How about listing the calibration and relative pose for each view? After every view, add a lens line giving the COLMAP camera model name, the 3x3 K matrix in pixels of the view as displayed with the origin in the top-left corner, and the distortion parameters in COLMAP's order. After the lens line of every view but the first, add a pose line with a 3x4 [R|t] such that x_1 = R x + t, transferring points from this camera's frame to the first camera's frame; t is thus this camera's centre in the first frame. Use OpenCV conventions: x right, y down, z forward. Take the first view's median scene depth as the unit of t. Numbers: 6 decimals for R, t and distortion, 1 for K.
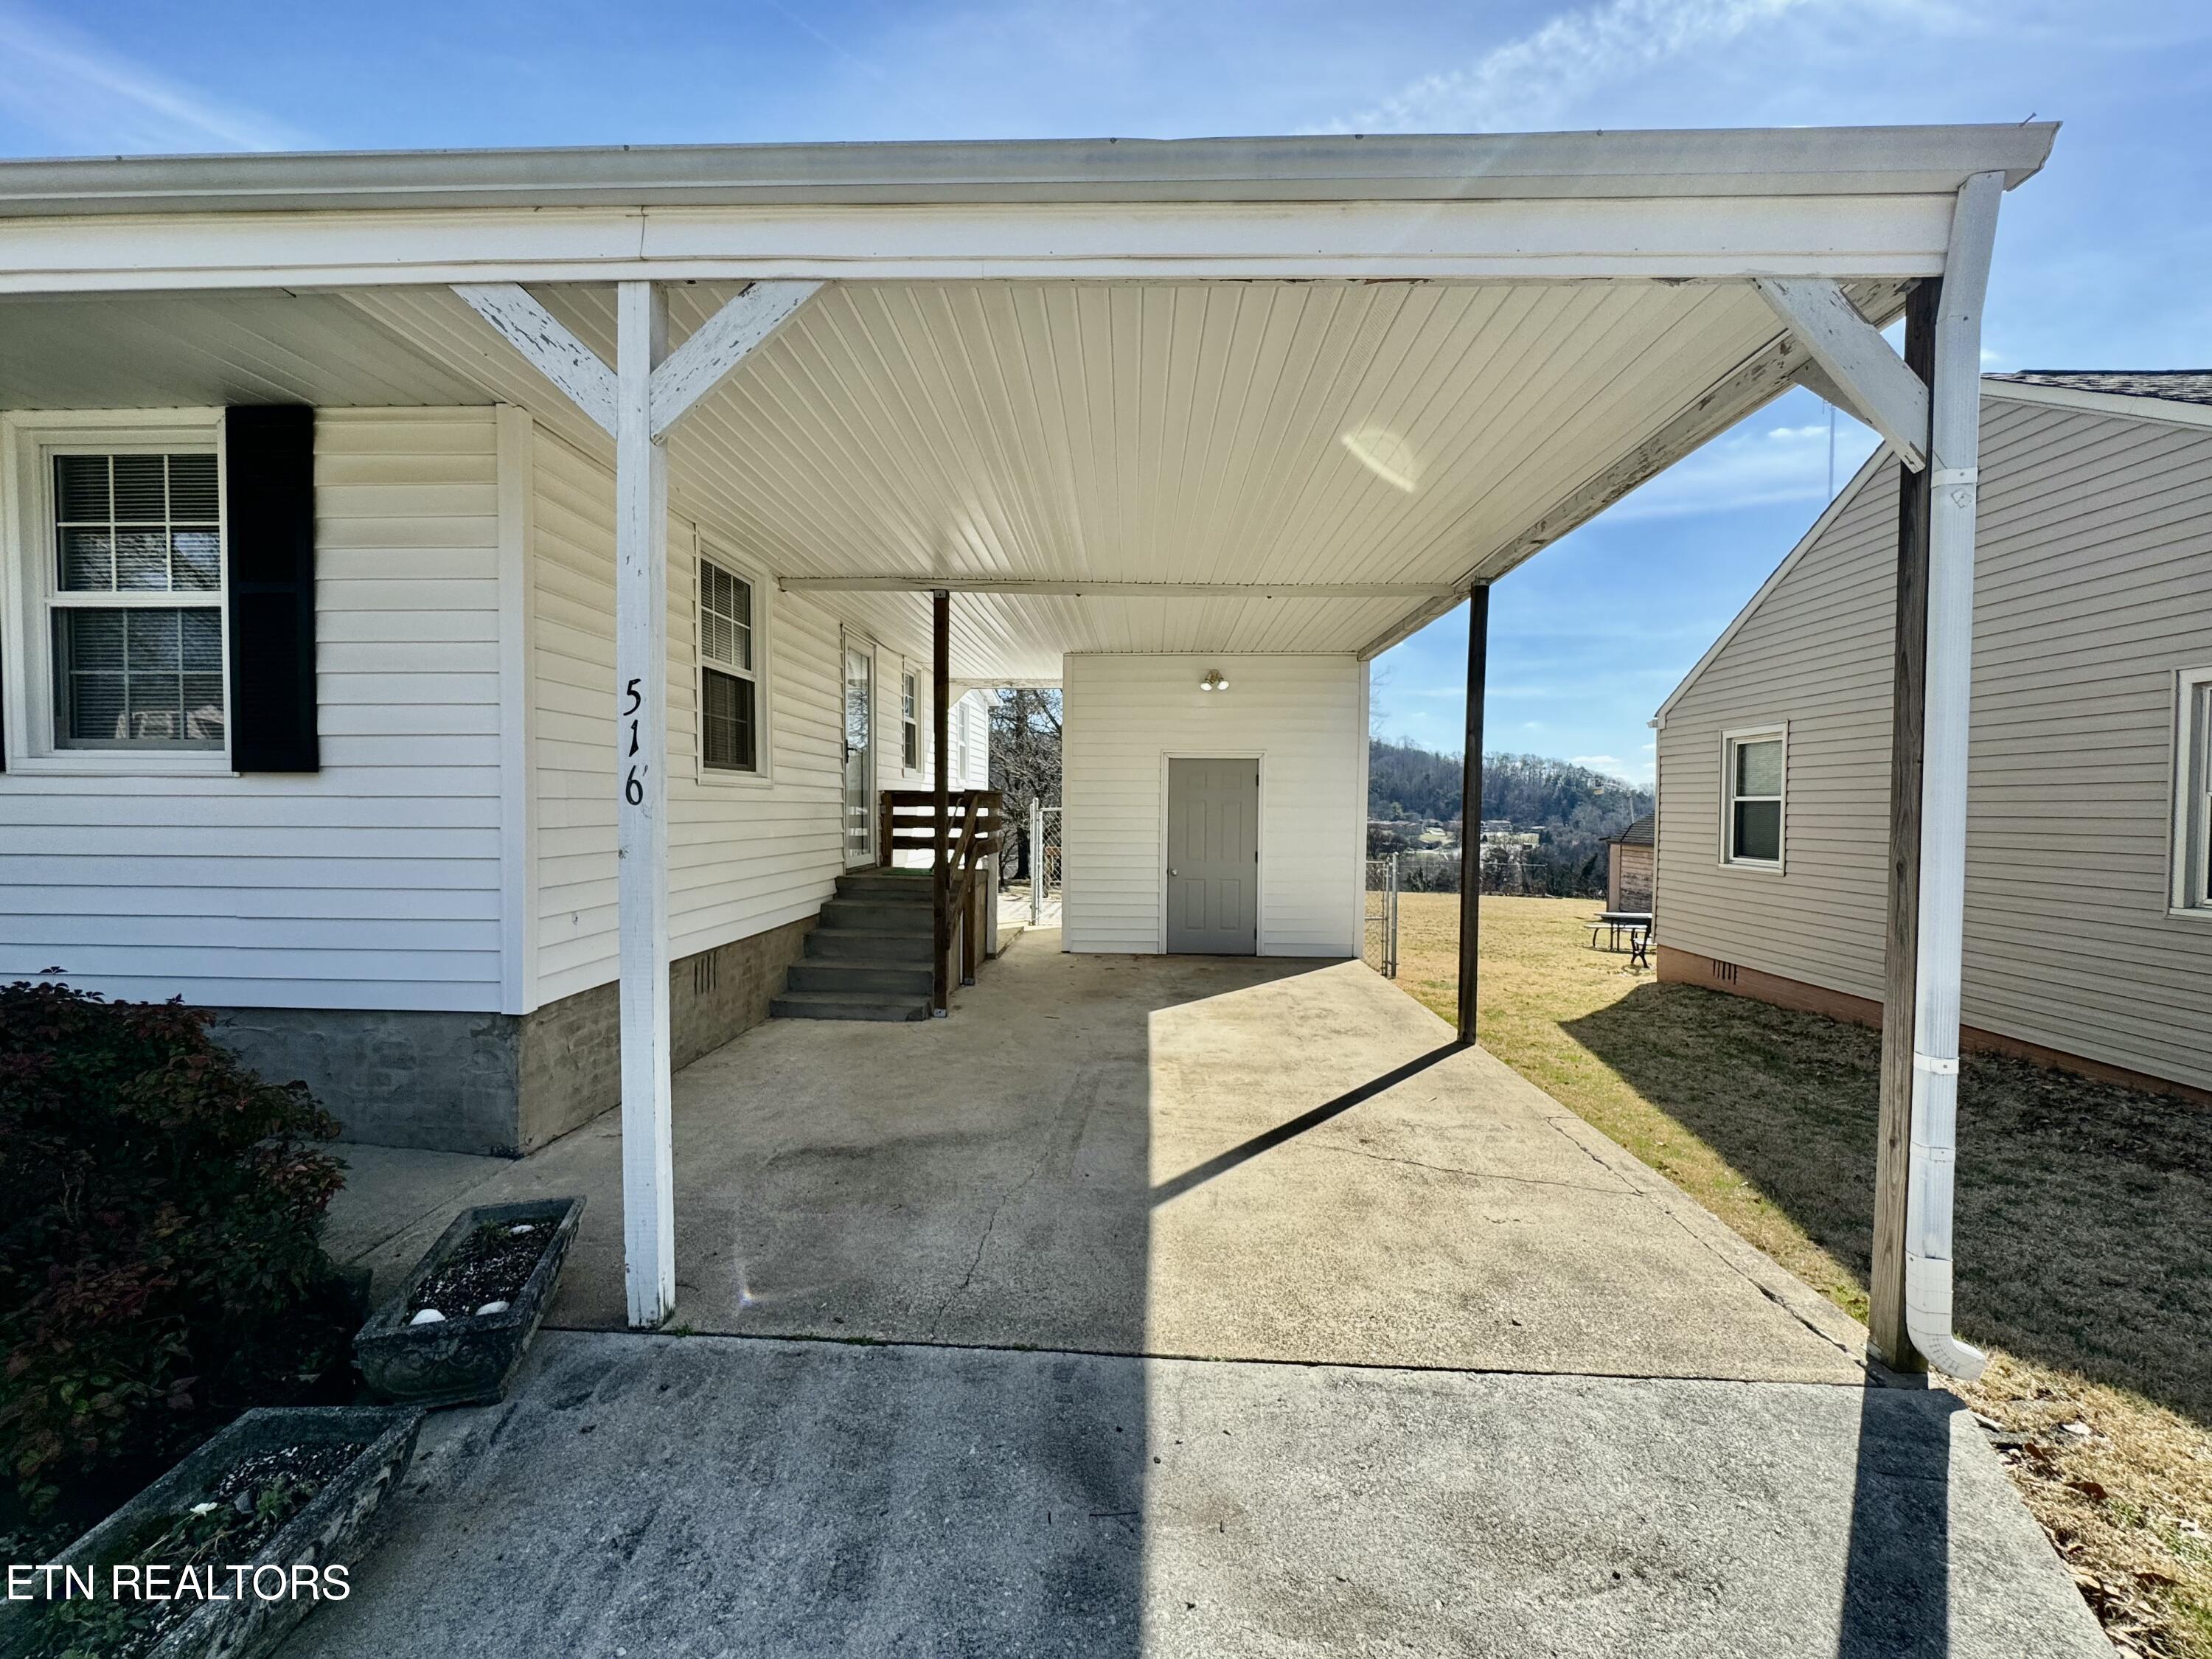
lens RADIAL K [[885.8, 0, 1108.3], [0, 885.8, 830.0], [0, 0, 1]] dist [0.001919, -0.000404]
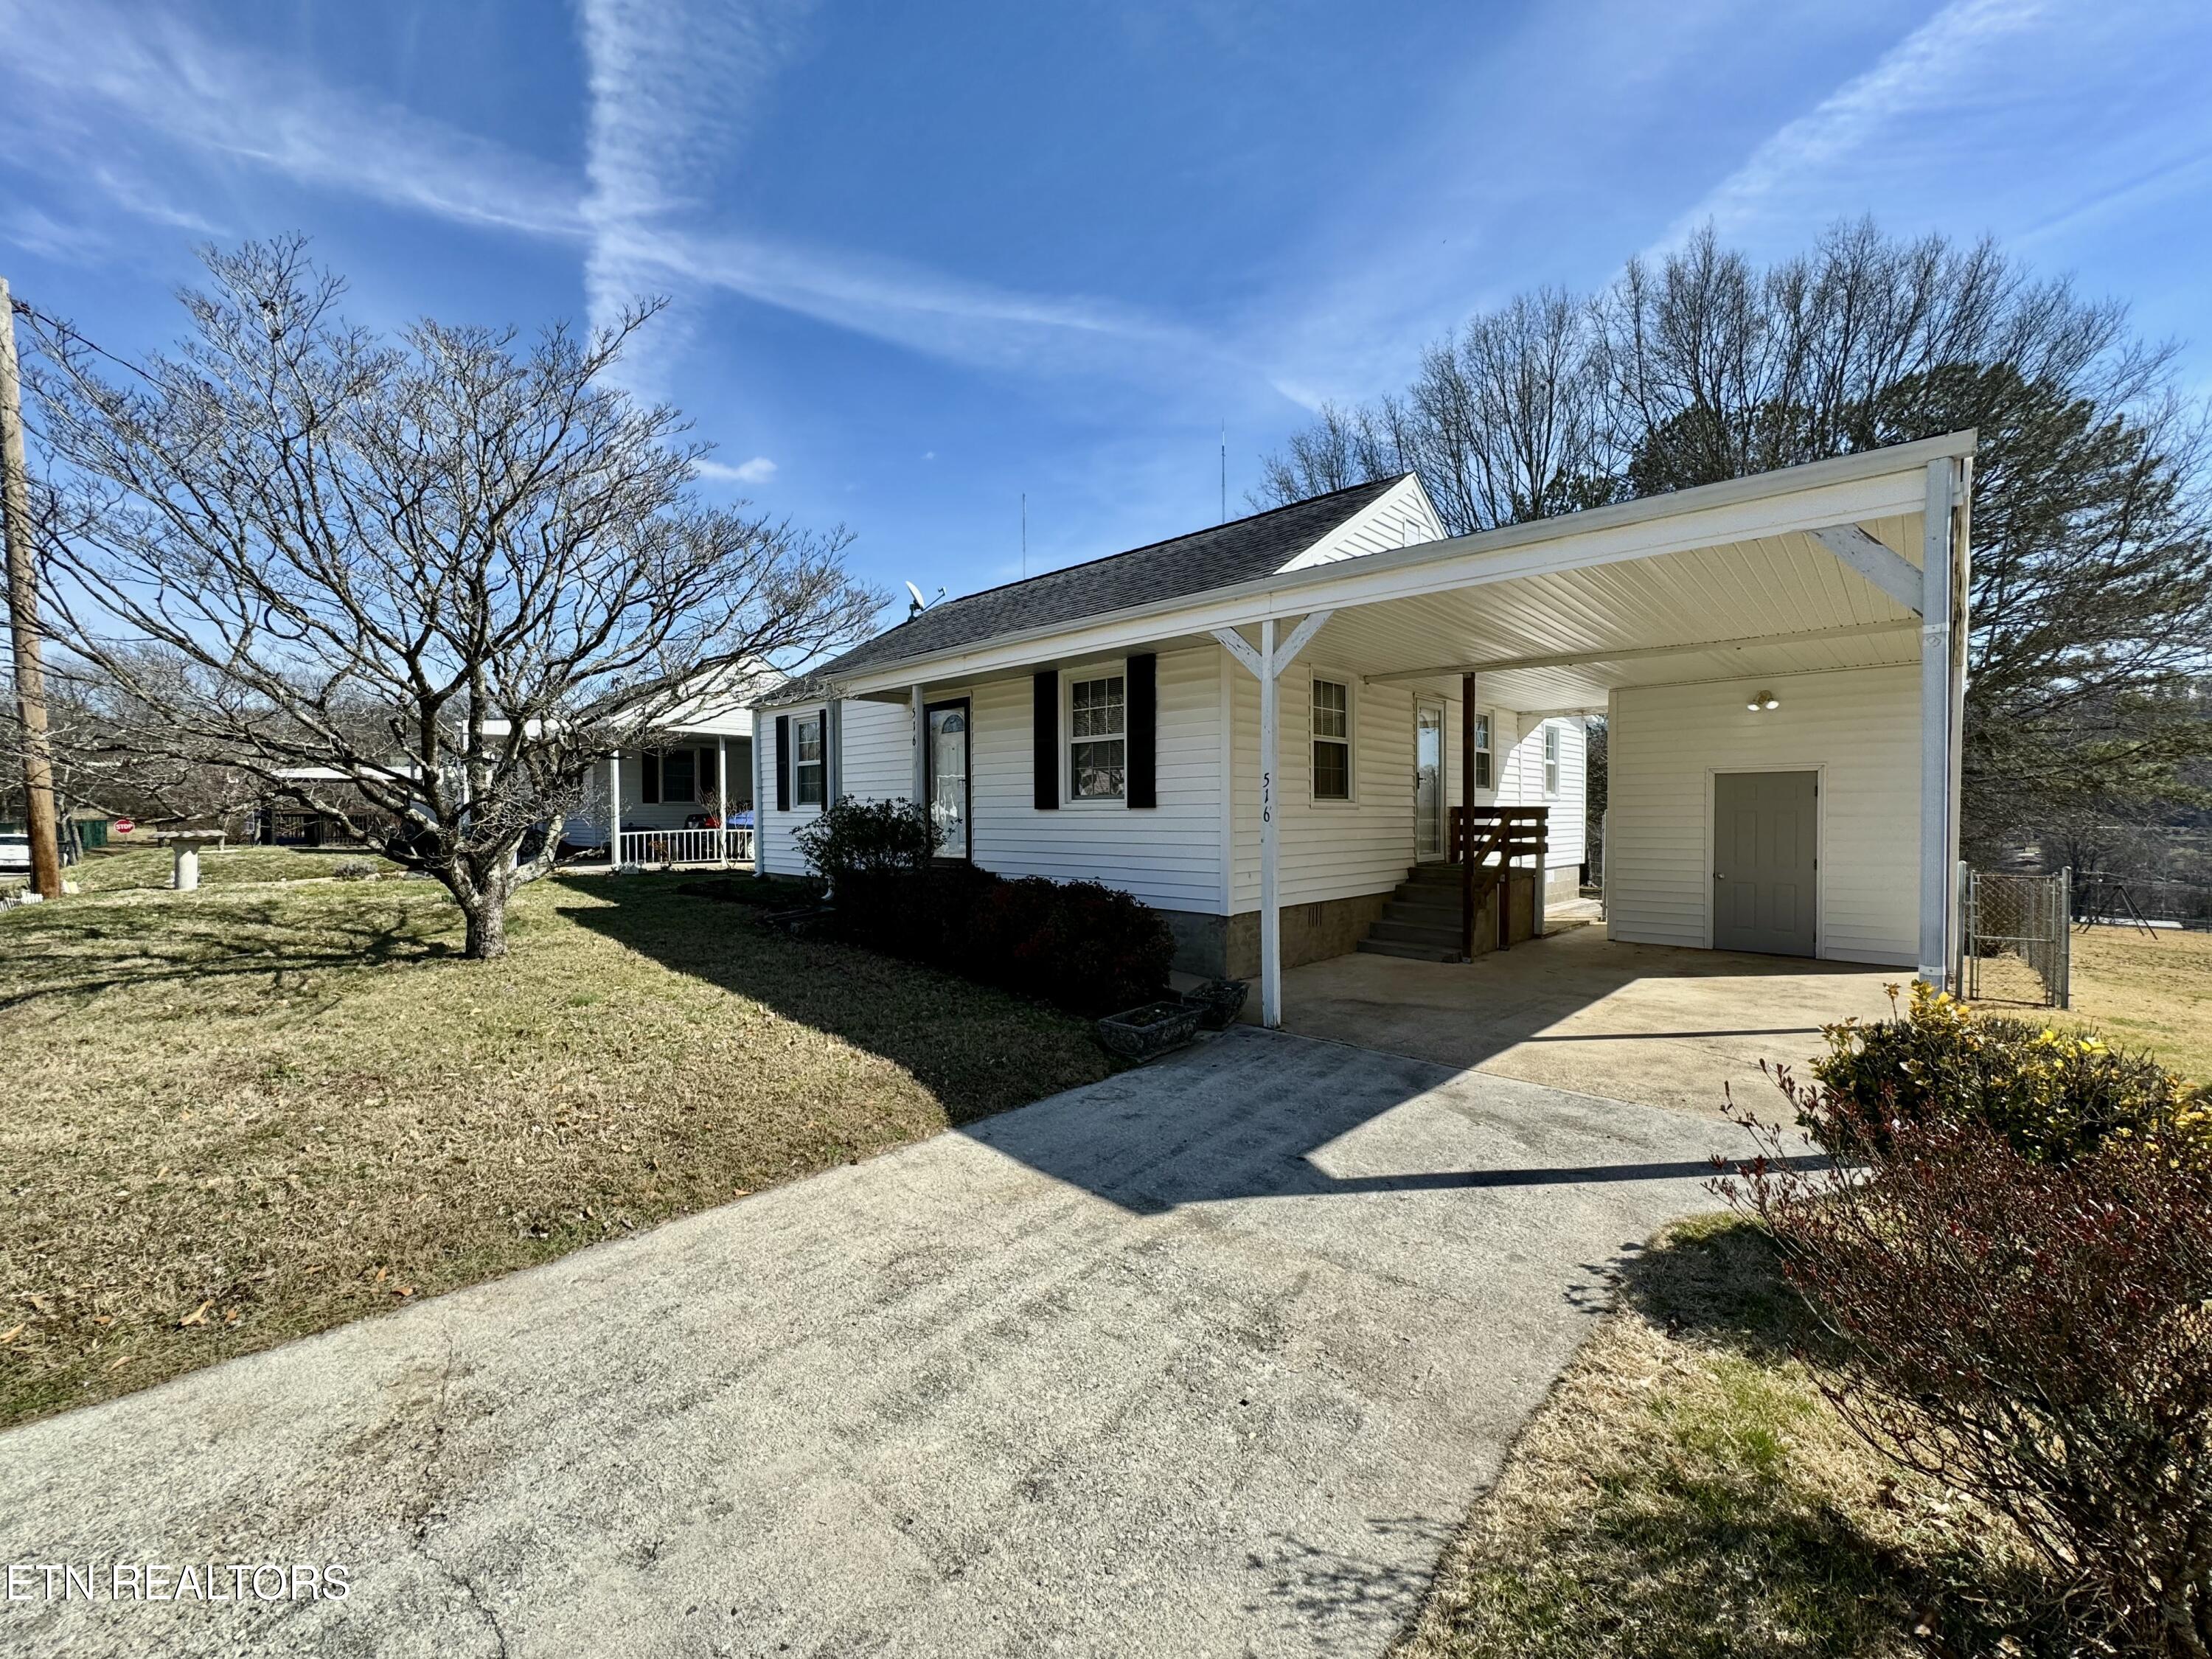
lens RADIAL K [[885.8, 0, 1101.2], [0, 885.8, 824.9], [0, 0, 1]] dist [0.001919, -0.000404]
pose [[0.751050, -0.001578, -0.660243, 0.357006], [-0.009203, 0.999875, -0.012859, 0.008306], [0.660181, 0.015734, 0.750942, -0.555822]]
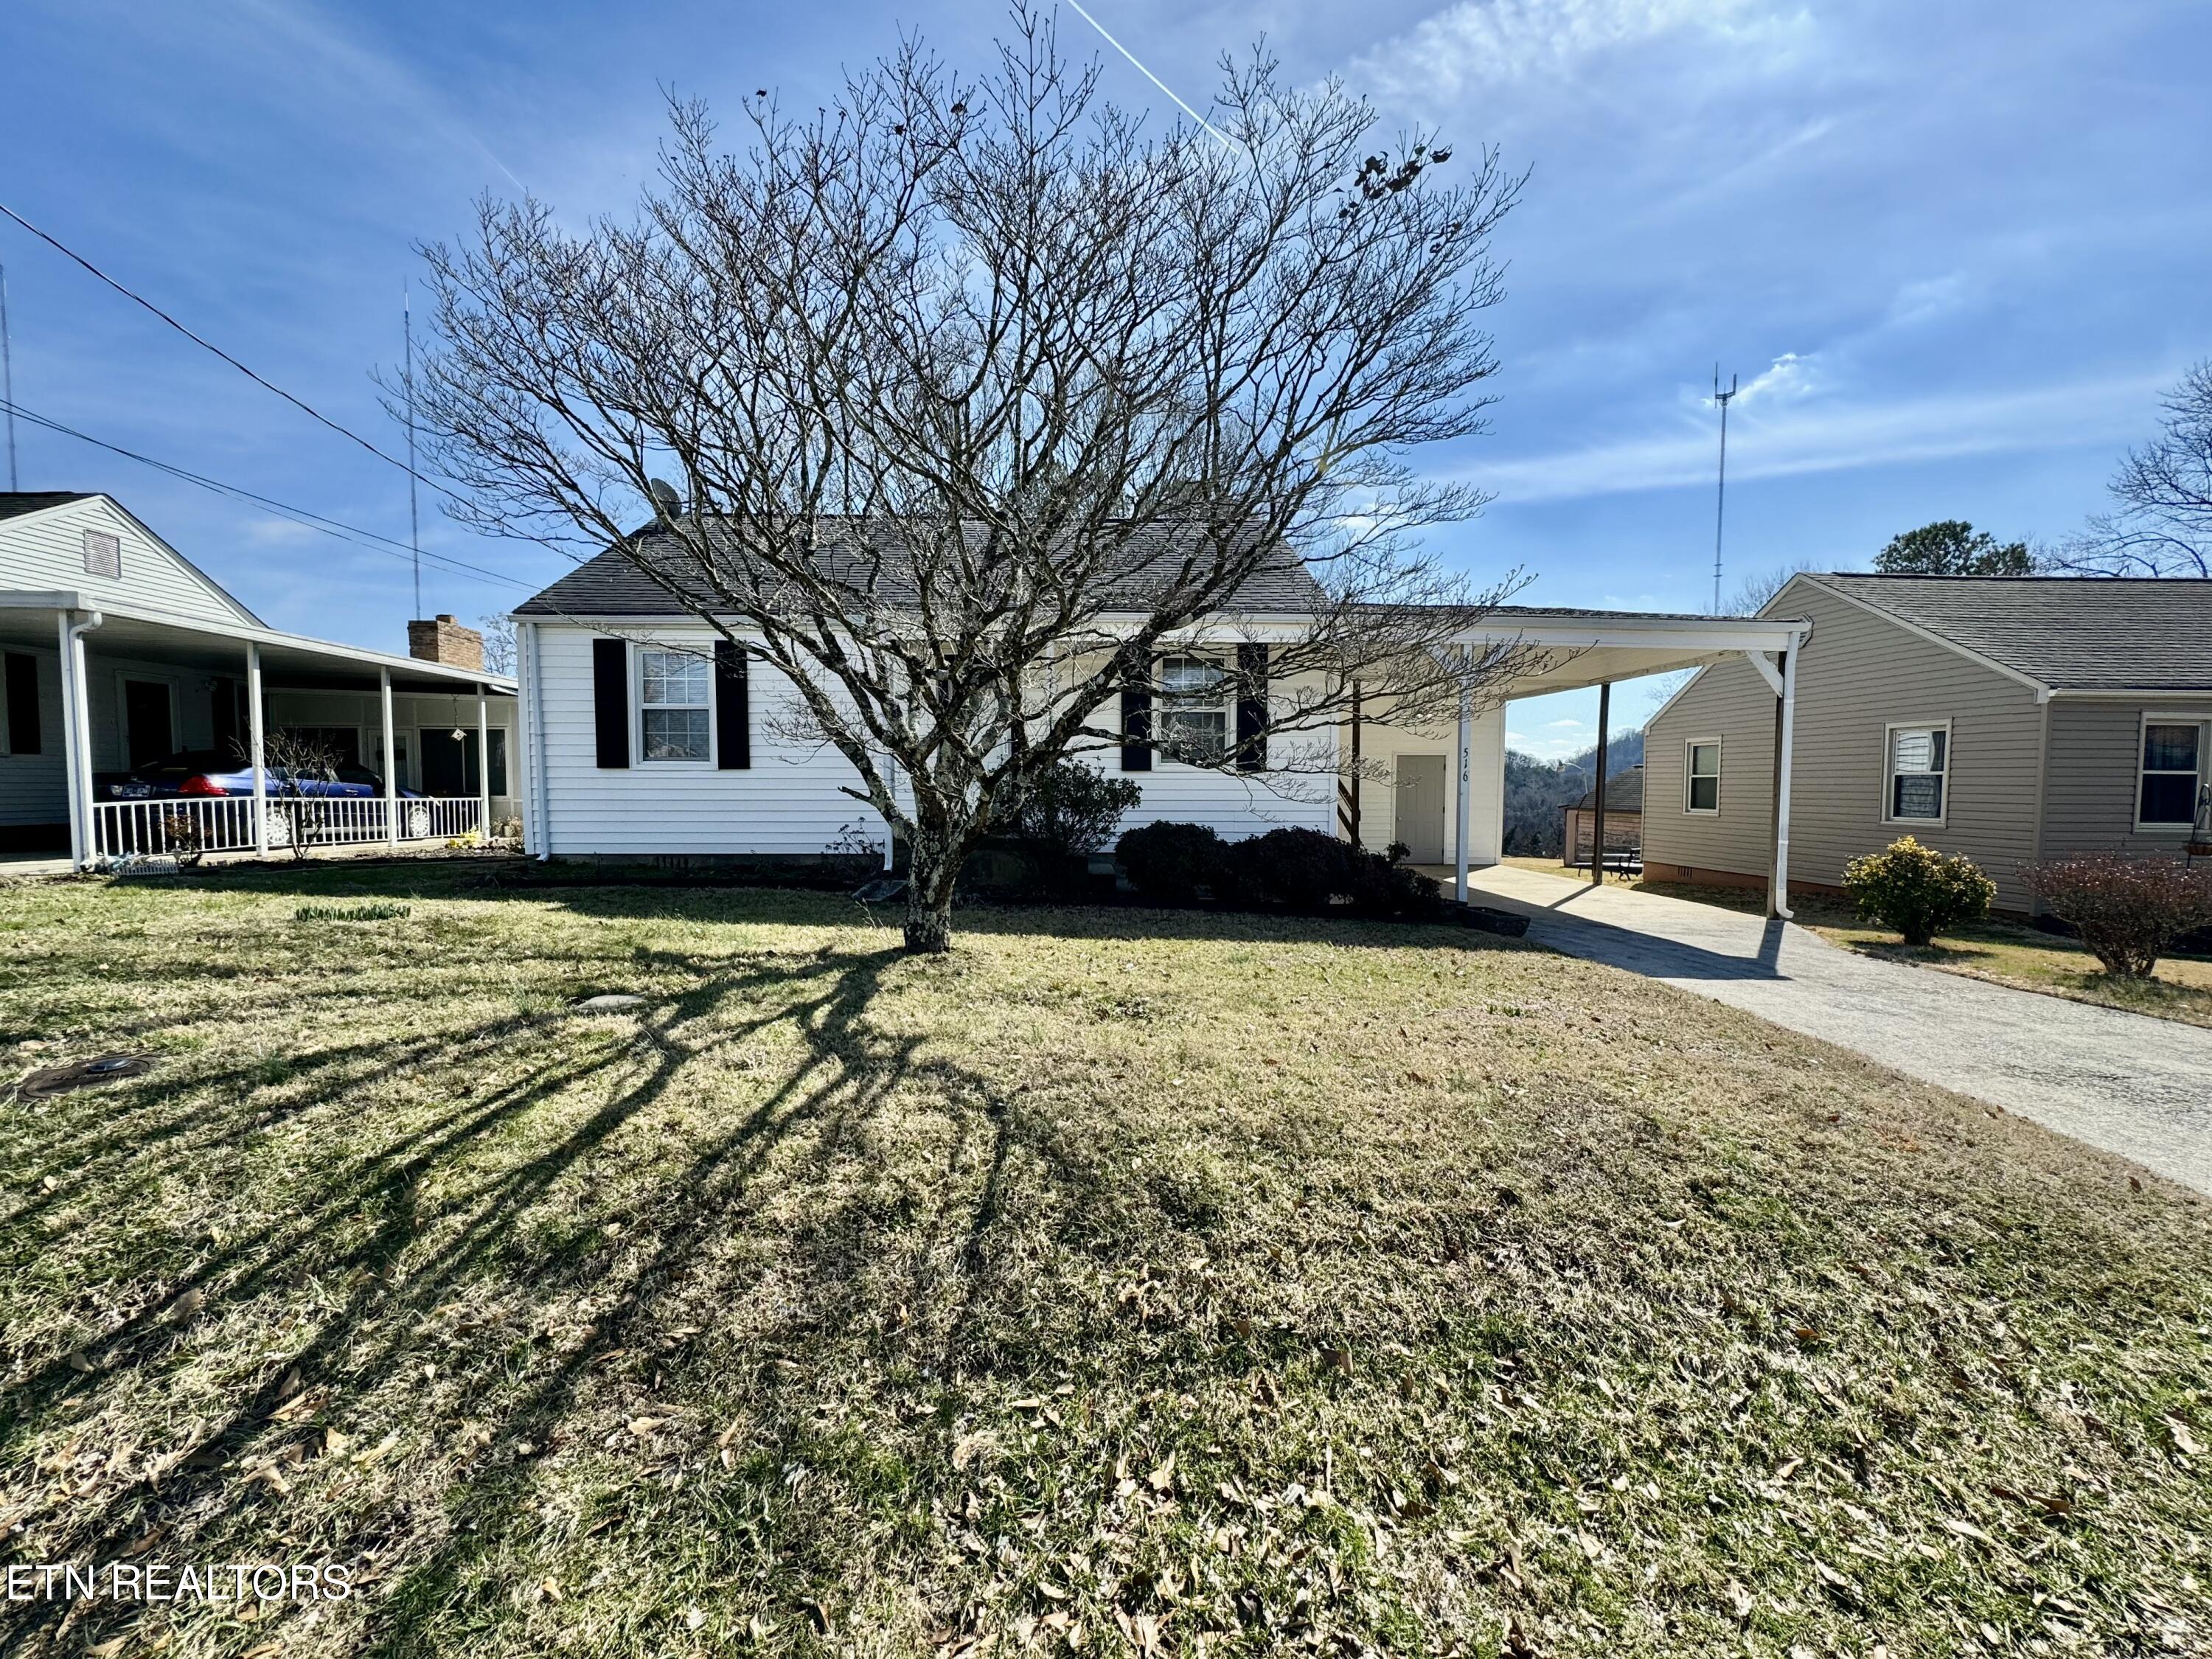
lens RADIAL K [[885.8, 0, 1107.9], [0, 885.8, 828.9], [0, 0, 1]] dist [0.001919, -0.000404]
pose [[0.996714, -0.008844, 0.080512, -1.052989], [0.006976, 0.999701, 0.023452, 0.034975], [-0.080695, -0.022813, 0.996478, -1.188989]]
